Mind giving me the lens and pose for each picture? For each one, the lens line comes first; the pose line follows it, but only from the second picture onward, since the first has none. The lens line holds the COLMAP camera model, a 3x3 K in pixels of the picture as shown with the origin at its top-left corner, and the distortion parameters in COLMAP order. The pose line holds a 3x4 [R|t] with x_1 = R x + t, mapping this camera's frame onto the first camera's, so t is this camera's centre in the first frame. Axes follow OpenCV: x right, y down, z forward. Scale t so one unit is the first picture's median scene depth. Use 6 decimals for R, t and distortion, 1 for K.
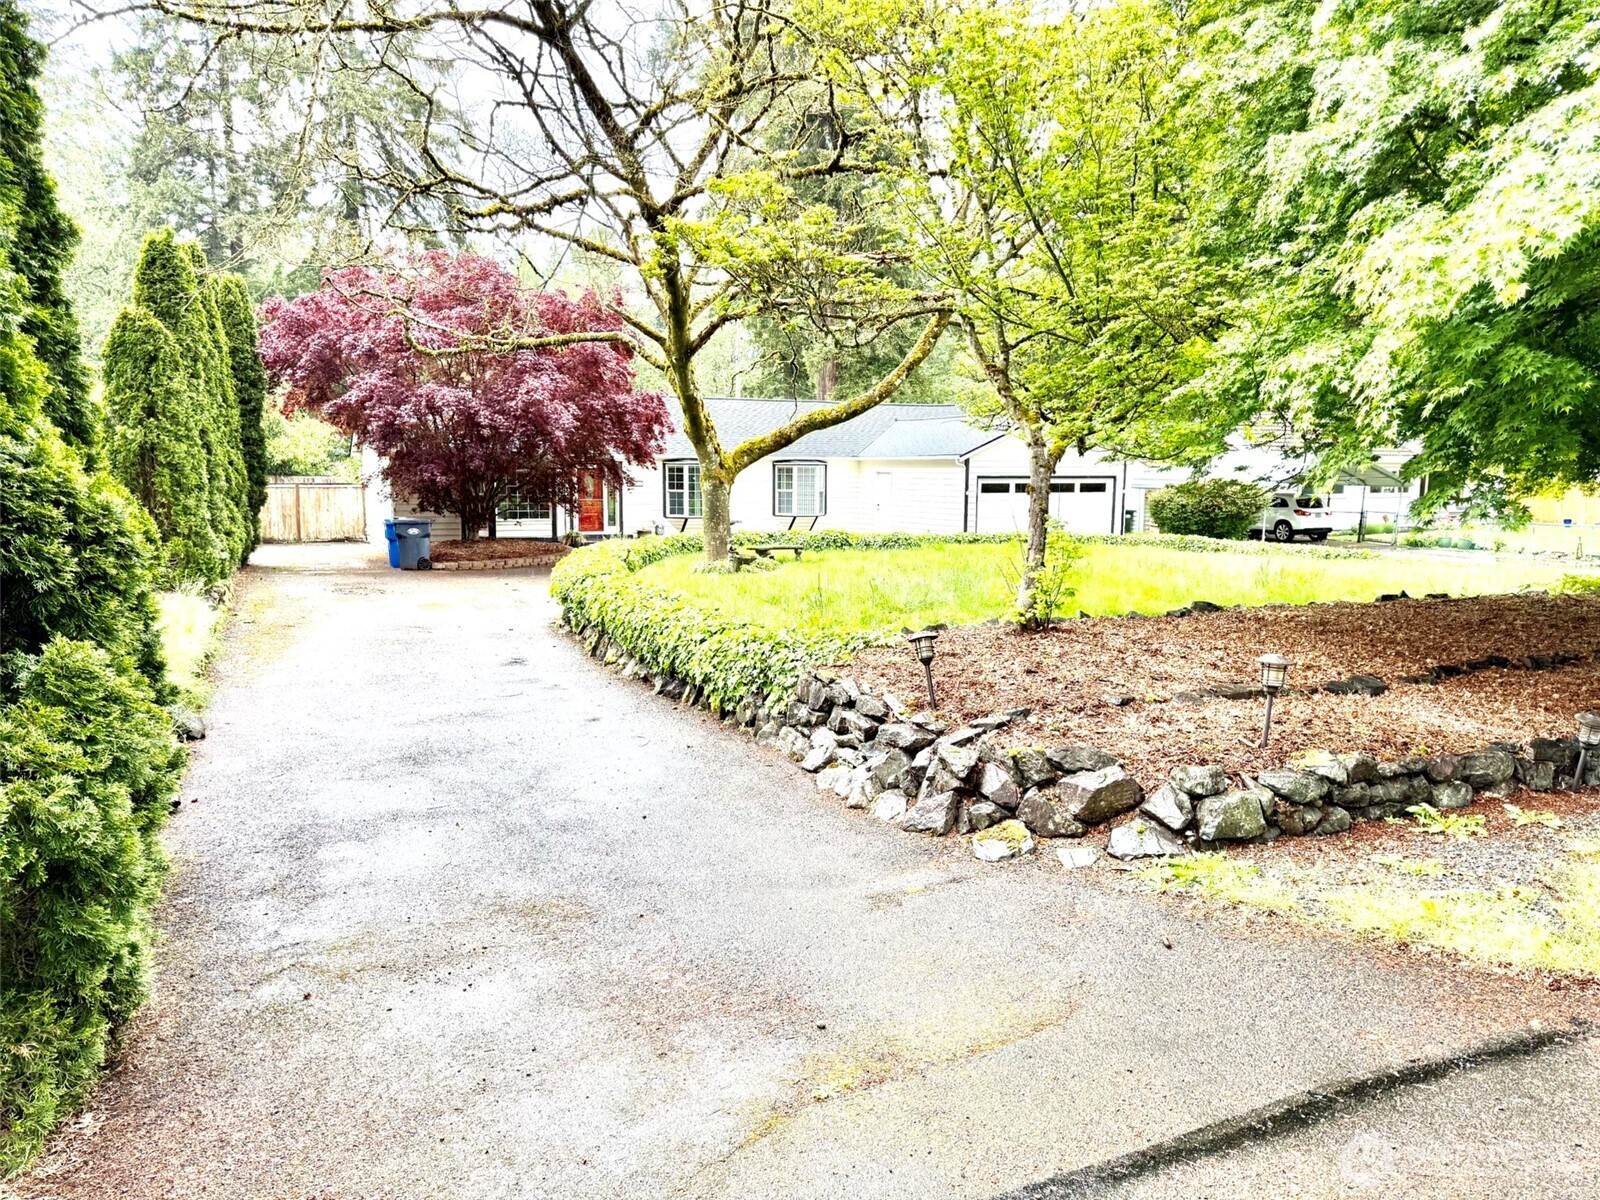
lens RADIAL K [[1156.8, 0, 812.0], [0, 1156.8, 617.0], [0, 0, 1]] dist [0.102403, -0.122467]
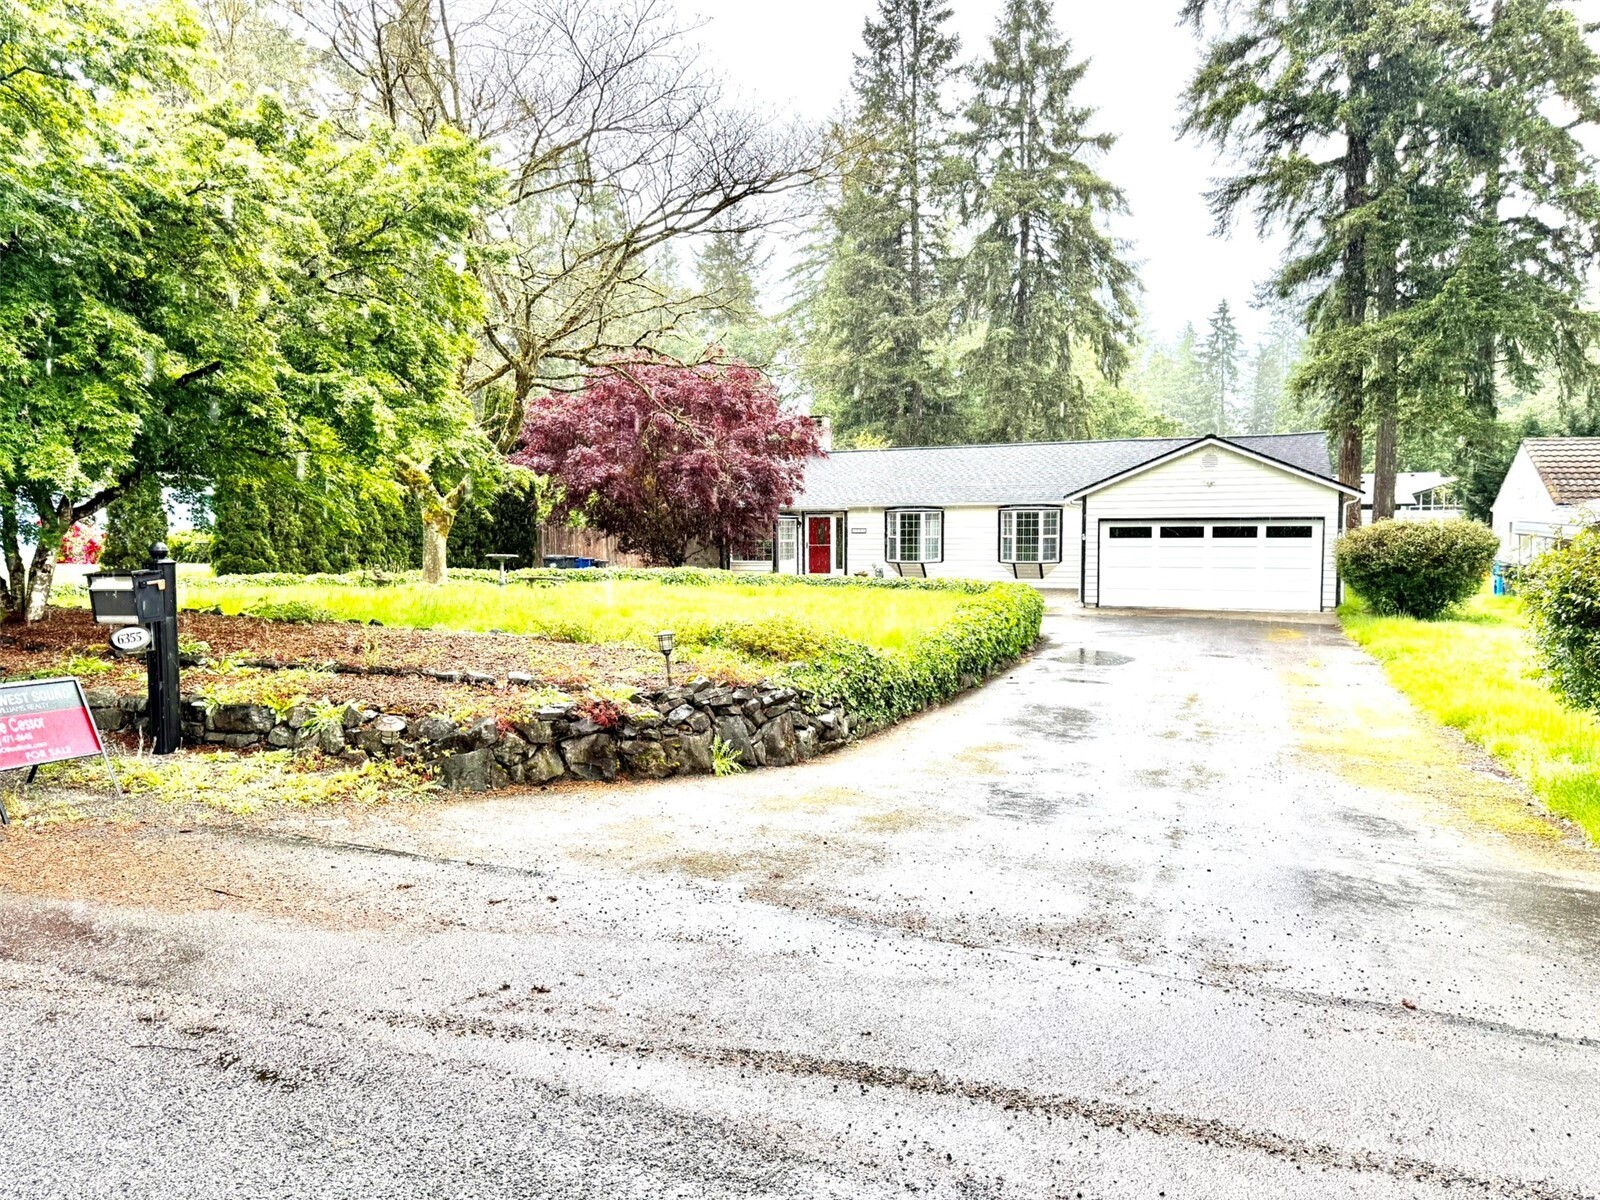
lens RADIAL K [[1131.4, 0, 792.5], [0, 1131.4, 601.7], [0, 0, 1]] dist [0.101383, -0.159499]
pose [[0.663356, 0.041865, -0.747132, 0.650706], [-0.088670, 0.995797, -0.022929, -0.020396], [0.743032, 0.081459, 0.664280, 0.280069]]
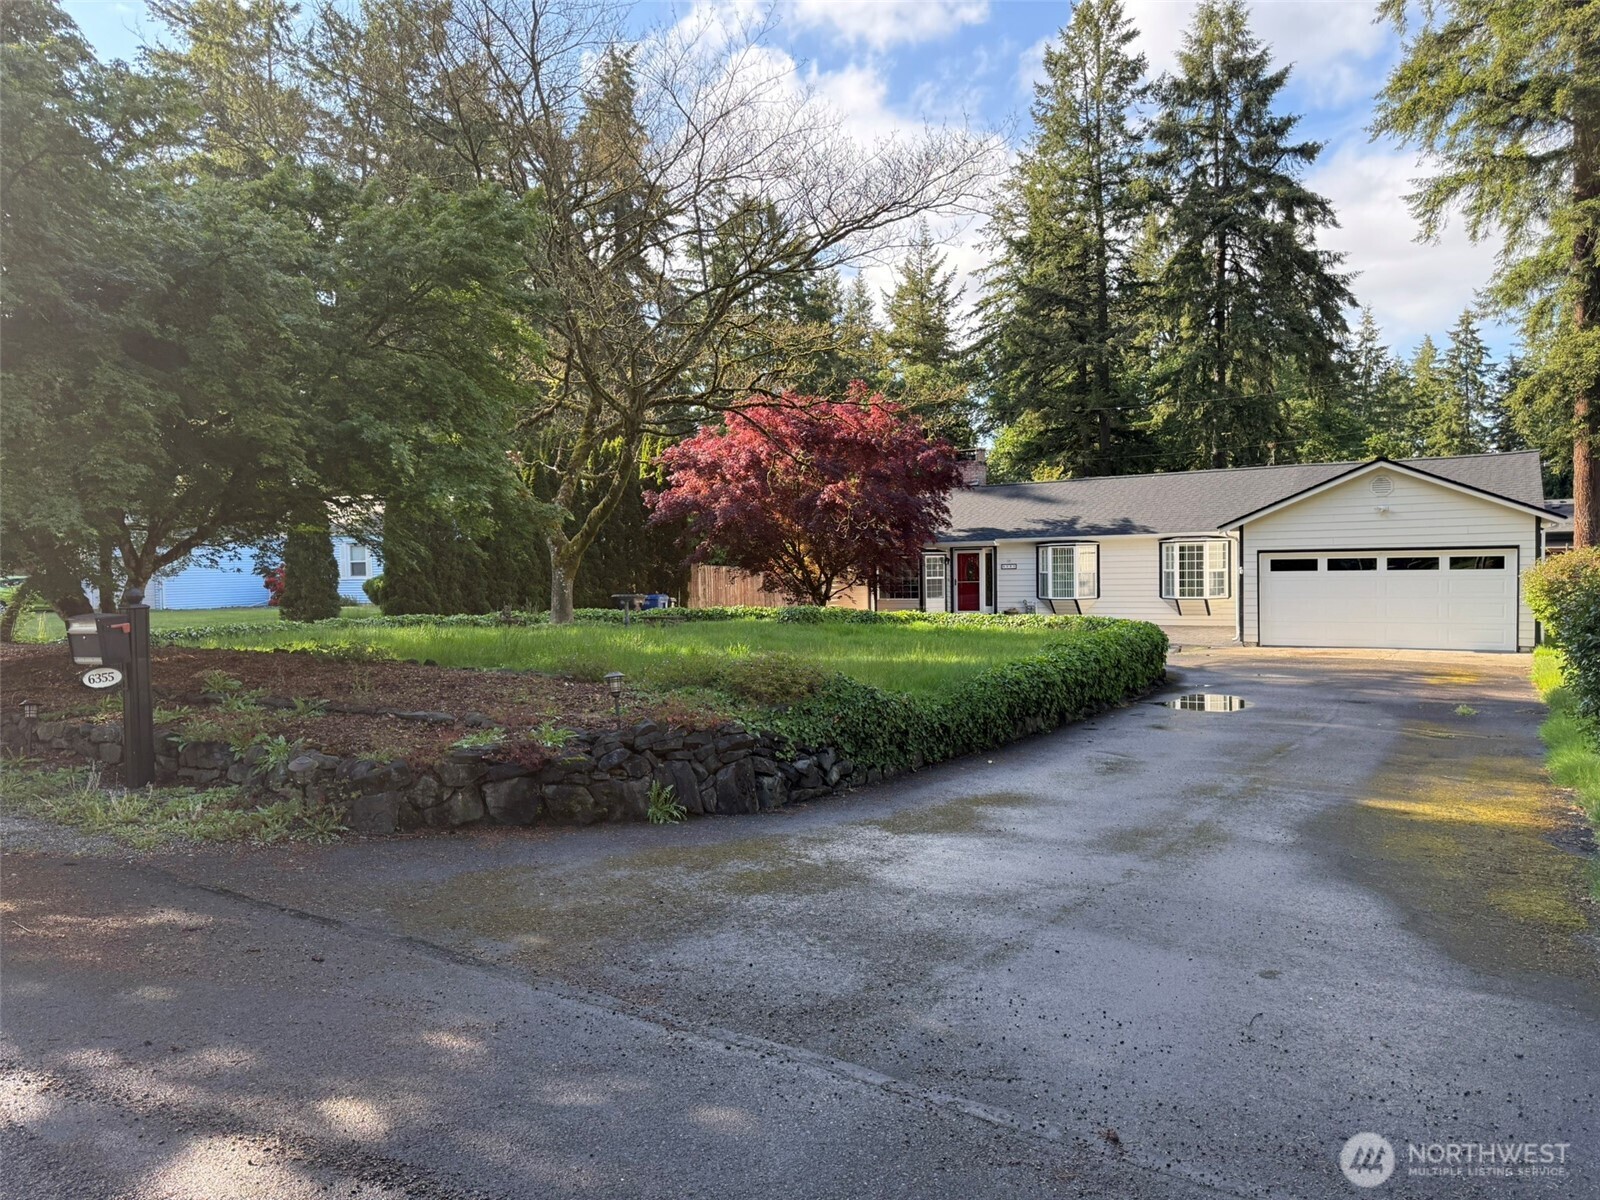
lens RADIAL K [[1137.8, 0, 800.0], [0, 1137.8, 600.0], [0, 0, 1]] dist [0.060609, -0.053975]
pose [[0.519817, 0.011336, -0.854202, 0.677782], [-0.090362, 0.995032, -0.041784, -0.026614], [0.849485, 0.098908, 0.518259, 0.336836]]
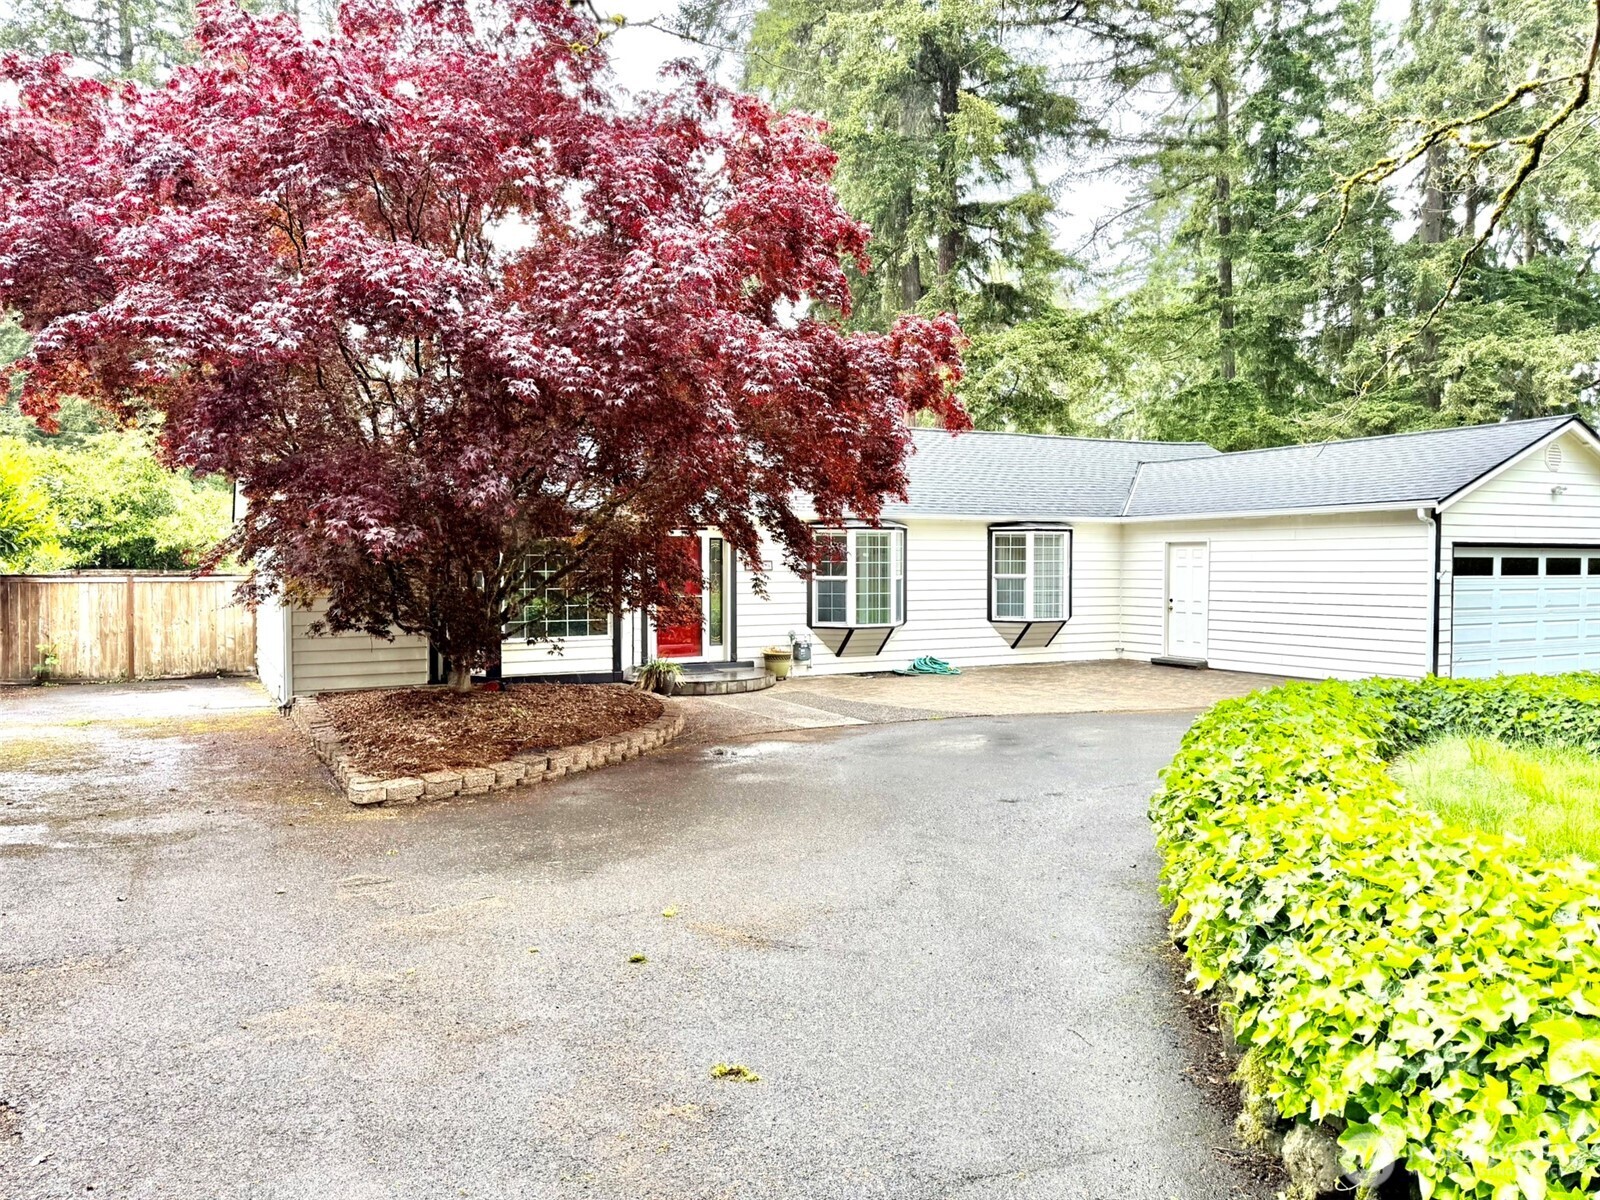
lens RADIAL K [[1131.4, 0, 792.5], [0, 1131.4, 601.7], [0, 0, 1]] dist [0.101383, -0.159499]
pose [[0.999687, -0.008969, 0.023350, -0.162391], [0.011143, 0.995439, -0.094749, -0.053240], [-0.022393, 0.094980, 0.995227, 0.527445]]
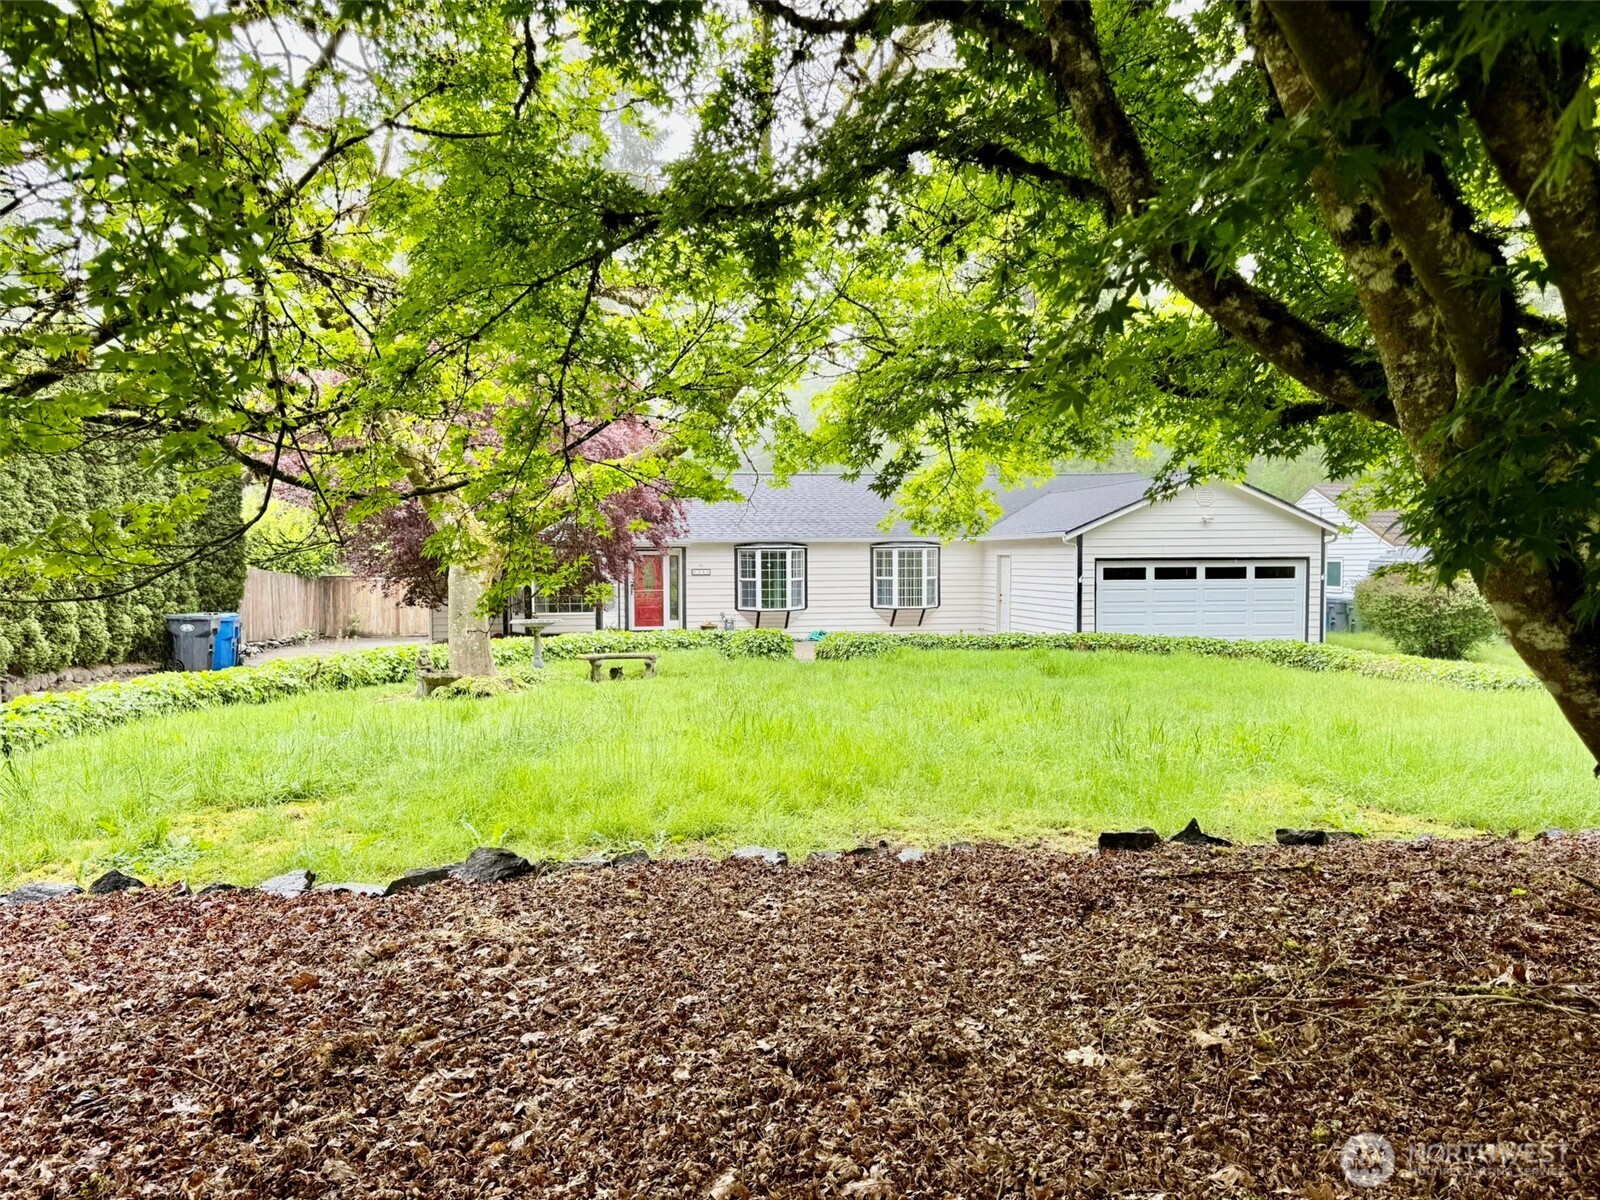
lens RADIAL K [[1131.4, 0, 792.5], [0, 1131.4, 601.7], [0, 0, 1]] dist [0.101383, -0.159499]
pose [[0.952137, 0.001236, -0.305668, 0.188492], [-0.029871, 0.995582, -0.089020, -0.019995], [0.304208, 0.093890, 0.947968, 0.234286]]
